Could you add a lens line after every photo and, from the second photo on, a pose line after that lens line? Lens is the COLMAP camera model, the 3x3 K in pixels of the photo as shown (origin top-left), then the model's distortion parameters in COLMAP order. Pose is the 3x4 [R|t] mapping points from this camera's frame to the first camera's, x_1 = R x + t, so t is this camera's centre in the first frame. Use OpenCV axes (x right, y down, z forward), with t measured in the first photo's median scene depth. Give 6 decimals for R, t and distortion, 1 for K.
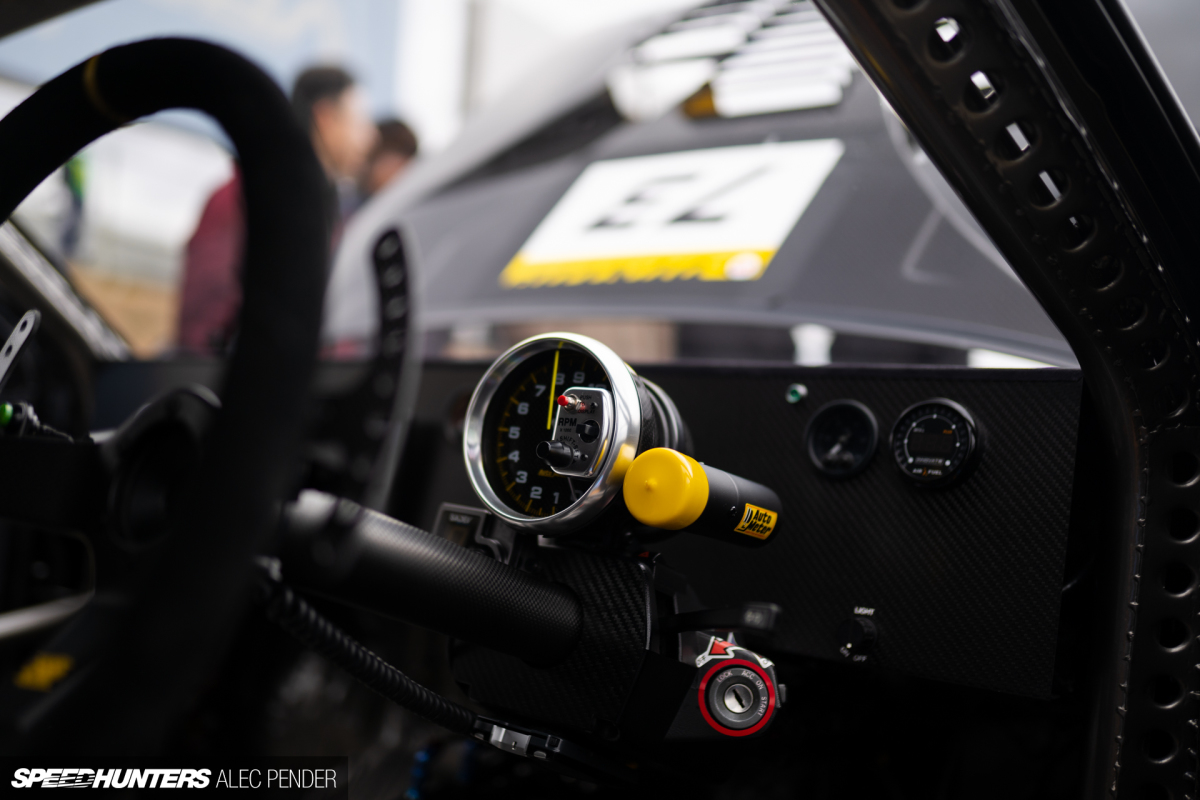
lens RADIAL K [[1181.6, 0, 592.0], [0, 1181.6, 402.1], [0, 0, 1]] dist [-0.023850, 0.000000]
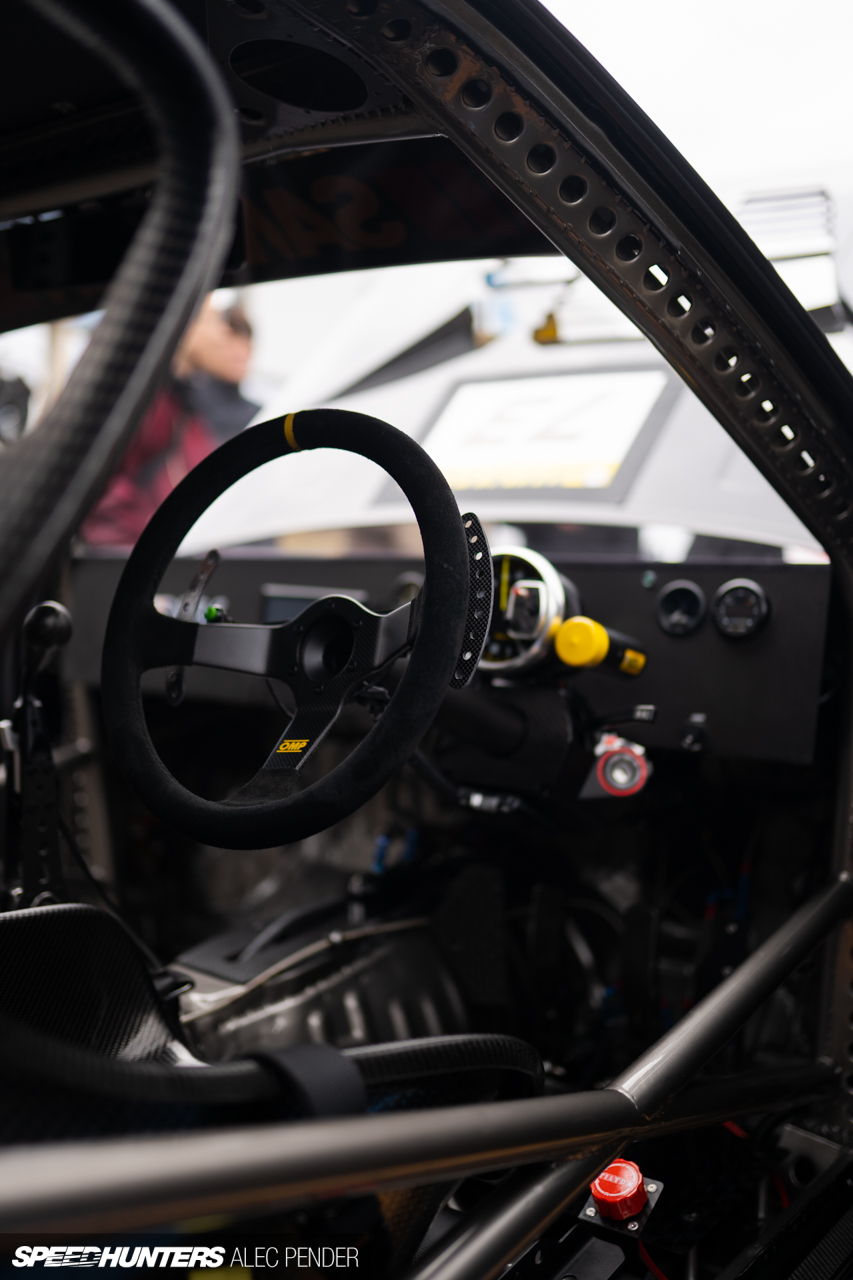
lens RADIAL K [[1260.4, 0, 433.0], [0, 1260.4, 641.6], [0, 0, 1]] dist [-0.023850, 0.000000]
pose [[0.998530, -0.029770, 0.045296, -0.205910], [0.026867, 0.997626, 0.063400, -0.043025], [-0.047076, -0.062090, 0.996960, -0.686559]]
